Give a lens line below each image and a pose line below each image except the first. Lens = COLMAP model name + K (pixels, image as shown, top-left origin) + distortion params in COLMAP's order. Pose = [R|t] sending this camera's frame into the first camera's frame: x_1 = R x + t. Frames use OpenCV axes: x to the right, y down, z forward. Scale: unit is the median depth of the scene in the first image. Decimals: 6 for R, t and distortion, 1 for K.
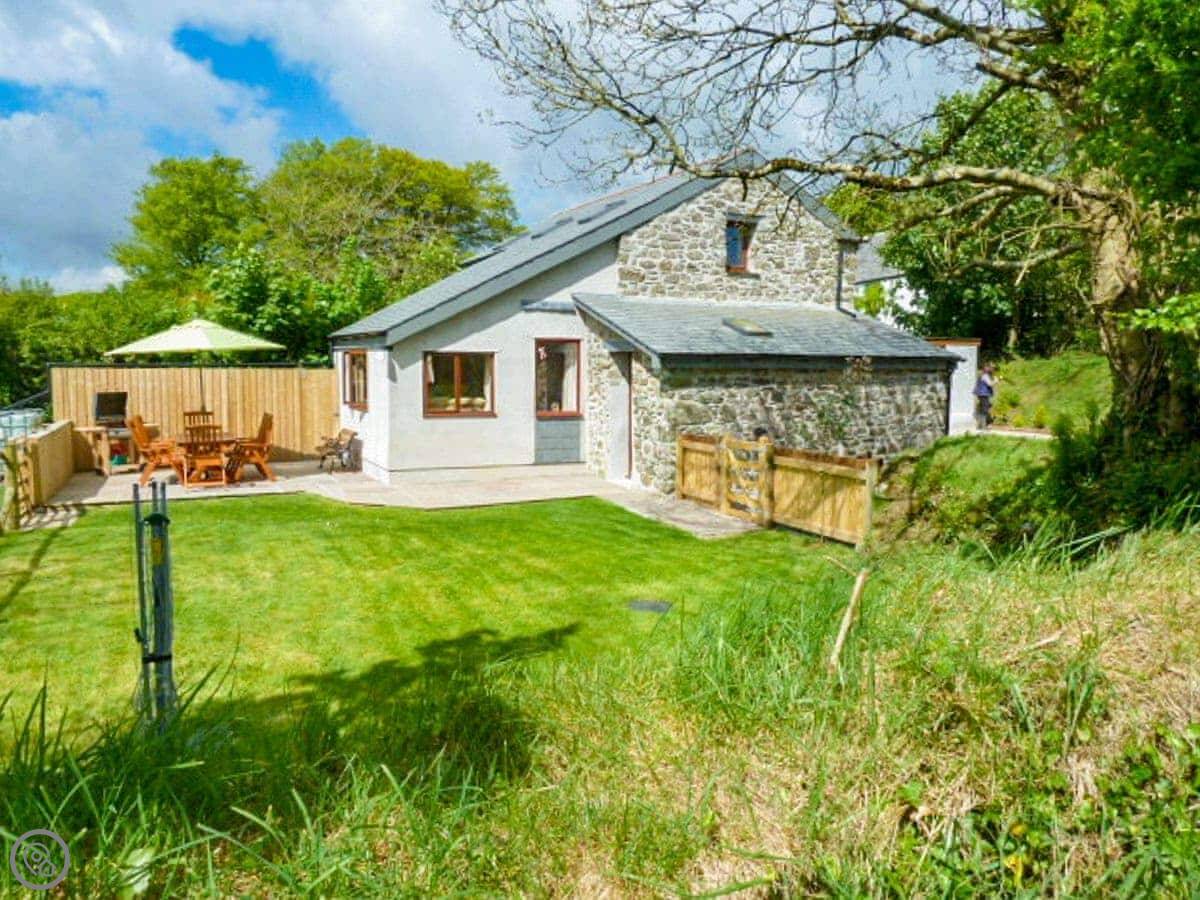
lens RADIAL K [[1093.9, 0, 569.0], [0, 1093.9, 446.4], [0, 0, 1]] dist [-0.065454, 0.000627]
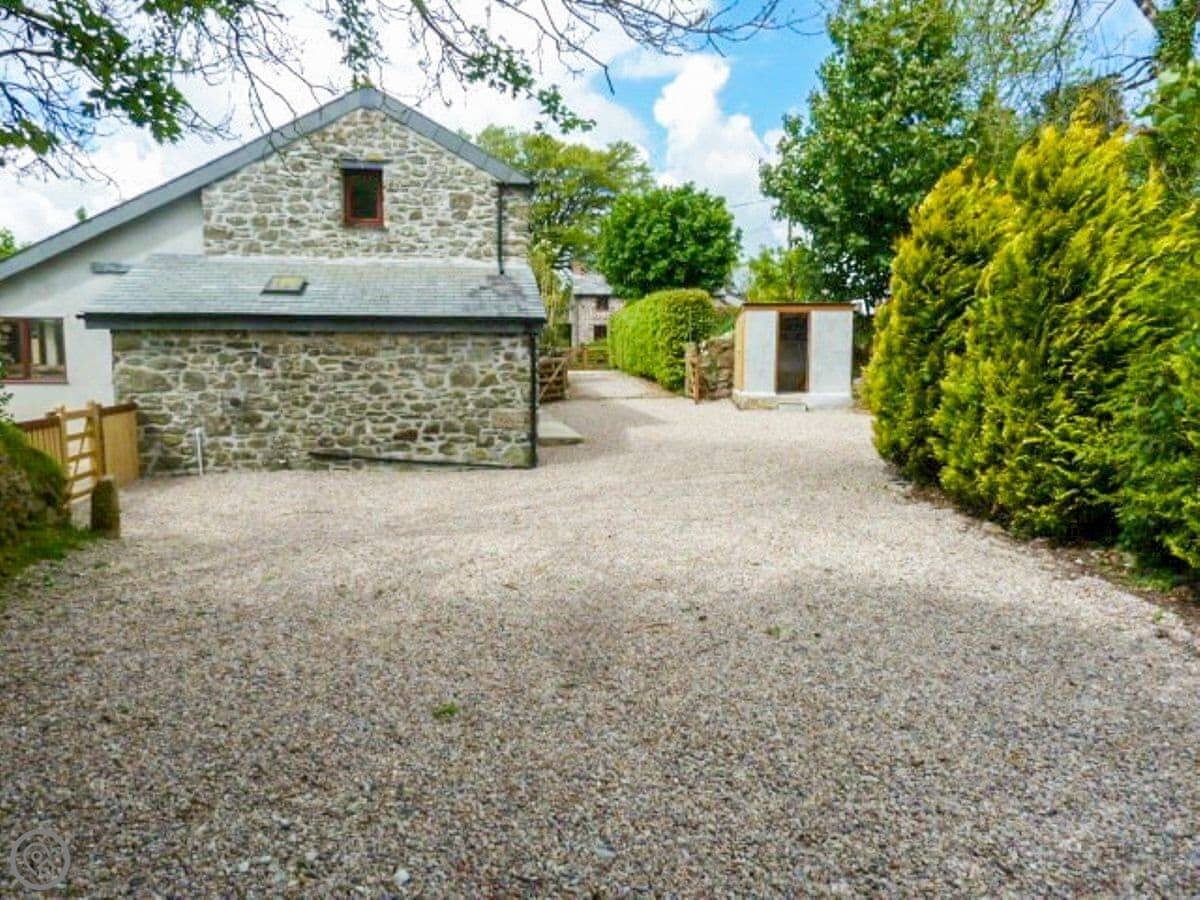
lens RADIAL K [[1093.9, 0, 569.0], [0, 1093.9, 446.4], [0, 0, 1]] dist [-0.065454, 0.000627]
pose [[0.952094, 0.026576, -0.304649, 0.608149], [-0.024444, 0.999643, 0.010811, 0.005043], [0.304828, -0.002847, 0.952403, 0.219638]]
